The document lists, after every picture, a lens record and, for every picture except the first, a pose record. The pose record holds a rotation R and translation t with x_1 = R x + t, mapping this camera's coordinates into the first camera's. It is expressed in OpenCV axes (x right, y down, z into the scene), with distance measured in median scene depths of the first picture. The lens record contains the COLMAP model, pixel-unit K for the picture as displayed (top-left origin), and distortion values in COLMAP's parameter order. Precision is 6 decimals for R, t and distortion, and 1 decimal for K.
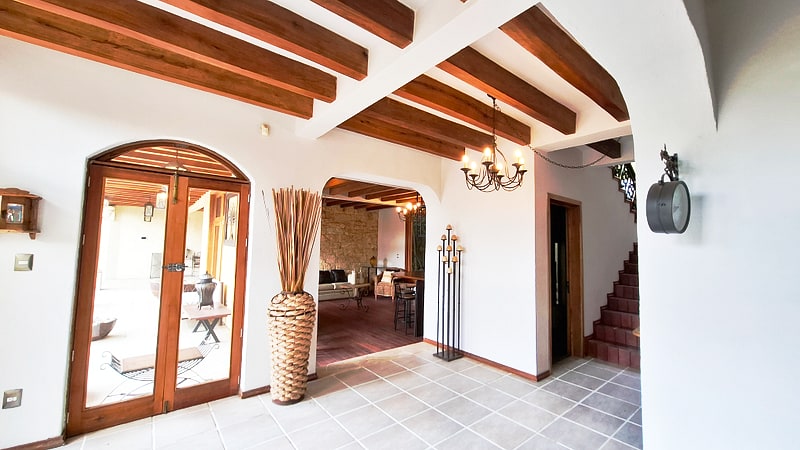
lens RADIAL K [[313.7, 0, 400.0], [0, 313.7, 225.0], [0, 0, 1]] dist [-0.011782, 0.000217]
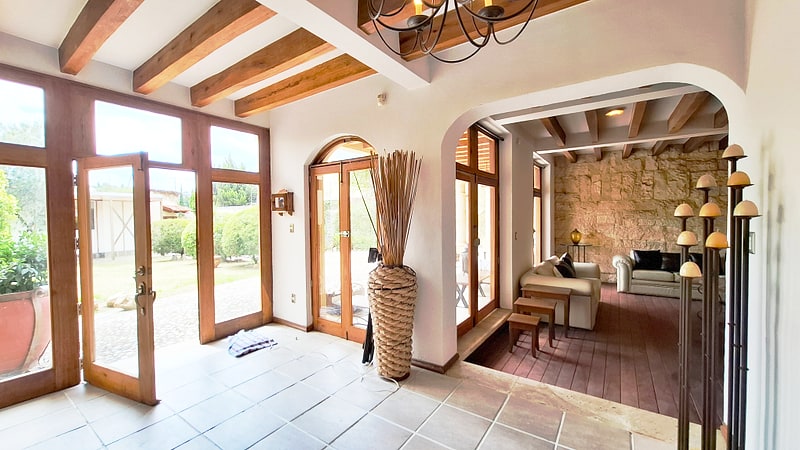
lens RADIAL K [[313.7, 0, 400.0], [0, 313.7, 225.0], [0, 0, 1]] dist [-0.011782, 0.000217]
pose [[0.285601, 0.006790, -0.958325, 0.577243], [0.079309, 0.996377, 0.030695, 0.070955], [0.955061, -0.084770, 0.284028, 0.792906]]
